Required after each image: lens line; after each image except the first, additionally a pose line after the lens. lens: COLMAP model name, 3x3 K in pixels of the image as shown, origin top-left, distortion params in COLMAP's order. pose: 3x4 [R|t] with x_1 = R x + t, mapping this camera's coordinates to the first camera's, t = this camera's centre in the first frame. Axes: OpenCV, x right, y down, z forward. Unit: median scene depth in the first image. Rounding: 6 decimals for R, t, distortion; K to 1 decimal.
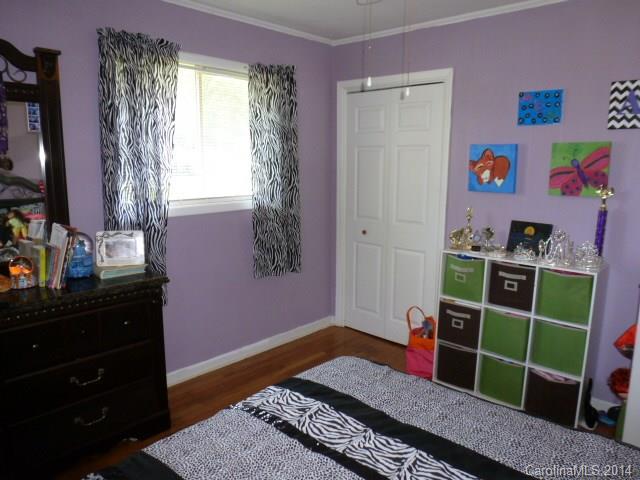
lens RADIAL K [[467.1, 0, 321.4], [0, 467.1, 240.6], [0, 0, 1]] dist [-0.031027, -0.004747]
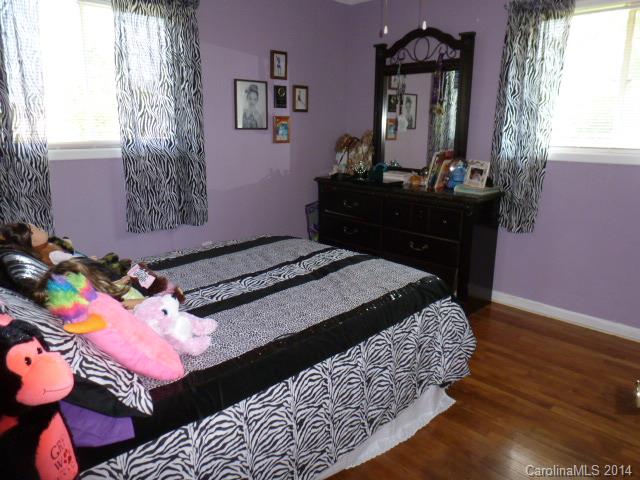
lens RADIAL K [[467.1, 0, 319.5], [0, 467.1, 238.2], [0, 0, 1]] dist [-0.031027, -0.004747]
pose [[-0.037039, 0.229393, -0.972629, 1.049849], [-0.169988, 0.957666, 0.232337, -0.048342], [0.984750, 0.173941, 0.003523, 0.660090]]
